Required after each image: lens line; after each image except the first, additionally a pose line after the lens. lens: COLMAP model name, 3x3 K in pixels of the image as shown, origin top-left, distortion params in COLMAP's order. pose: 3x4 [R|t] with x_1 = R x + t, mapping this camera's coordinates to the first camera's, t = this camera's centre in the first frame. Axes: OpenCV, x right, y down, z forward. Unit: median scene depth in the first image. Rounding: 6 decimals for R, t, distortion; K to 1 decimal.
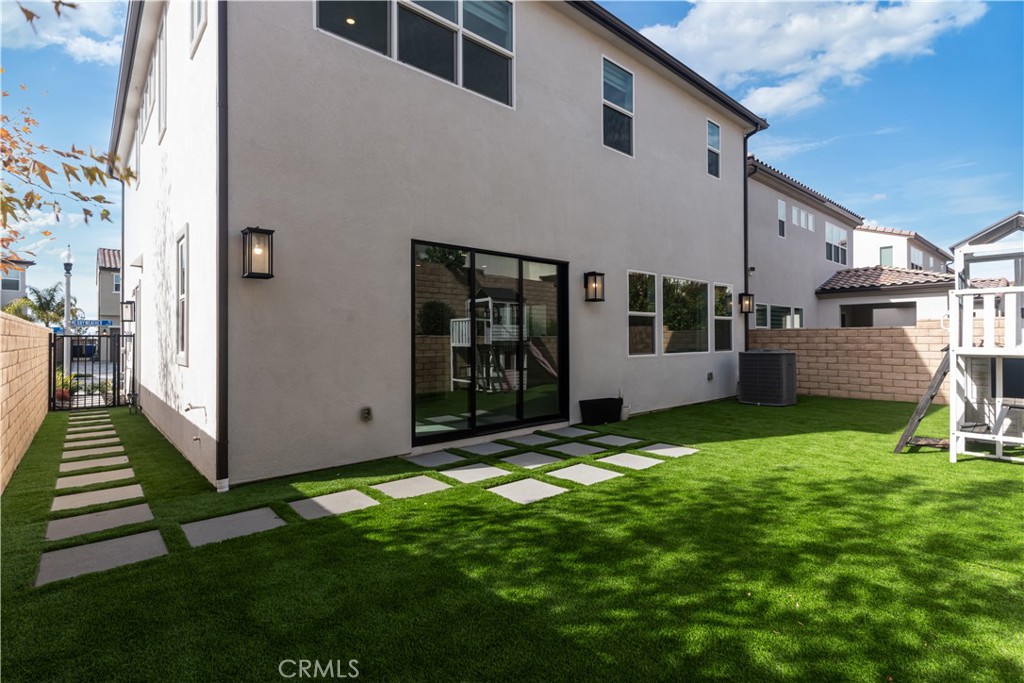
lens RADIAL K [[493.5, 0, 516.3], [0, 493.5, 339.6], [0, 0, 1]] dist [0.004356, -0.000965]
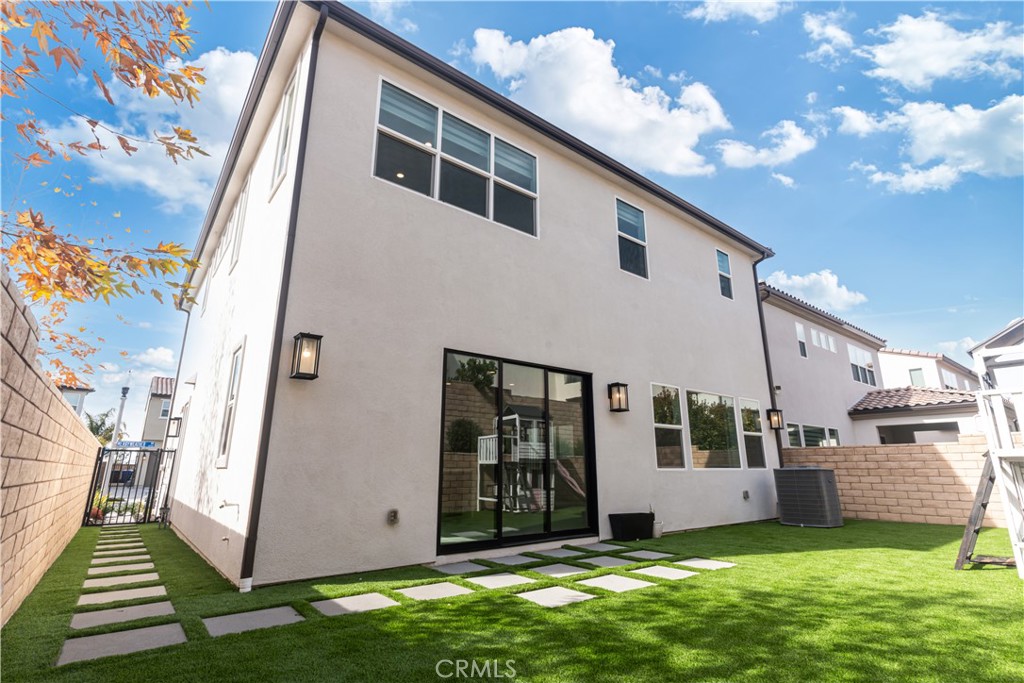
lens RADIAL K [[493.5, 0, 518.9], [0, 493.5, 349.3], [0, 0, 1]] dist [0.004356, -0.000965]
pose [[0.998697, -0.012141, -0.049576, 0.003476], [-0.000652, 0.968187, -0.250228, 0.052494], [0.051037, 0.249934, 0.966917, -0.027523]]
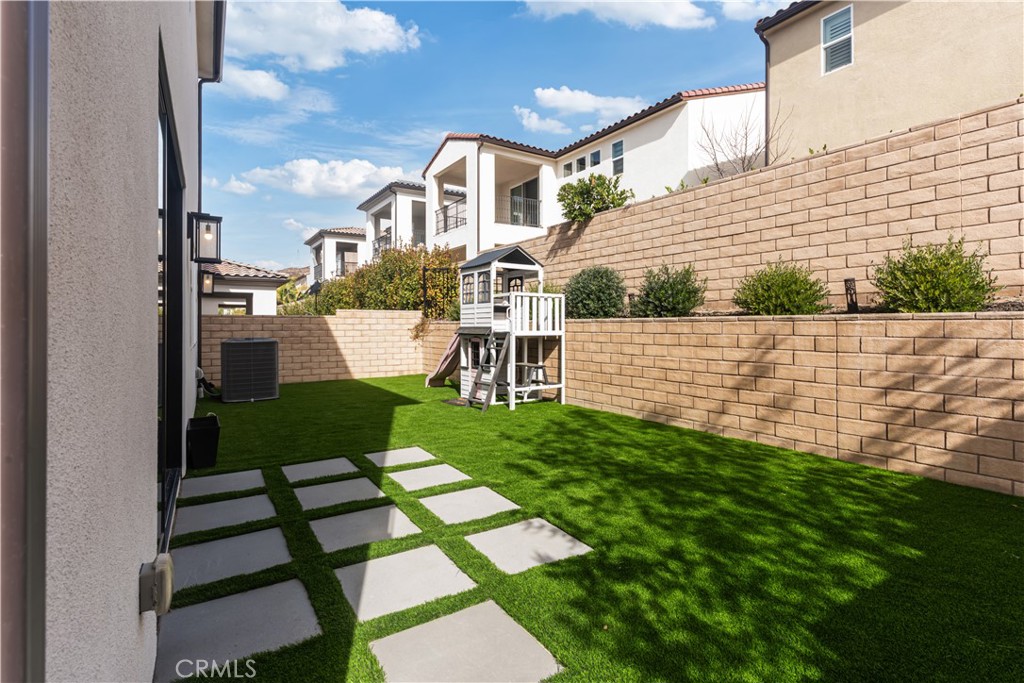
lens RADIAL K [[493.5, 0, 505.5], [0, 493.5, 325.1], [0, 0, 1]] dist [0.004356, -0.000965]
pose [[0.176279, 0.004557, 0.984330, -0.372323], [0.003838, 0.999979, -0.005317, 0.004724], [-0.984333, 0.004715, 0.176258, 0.517281]]
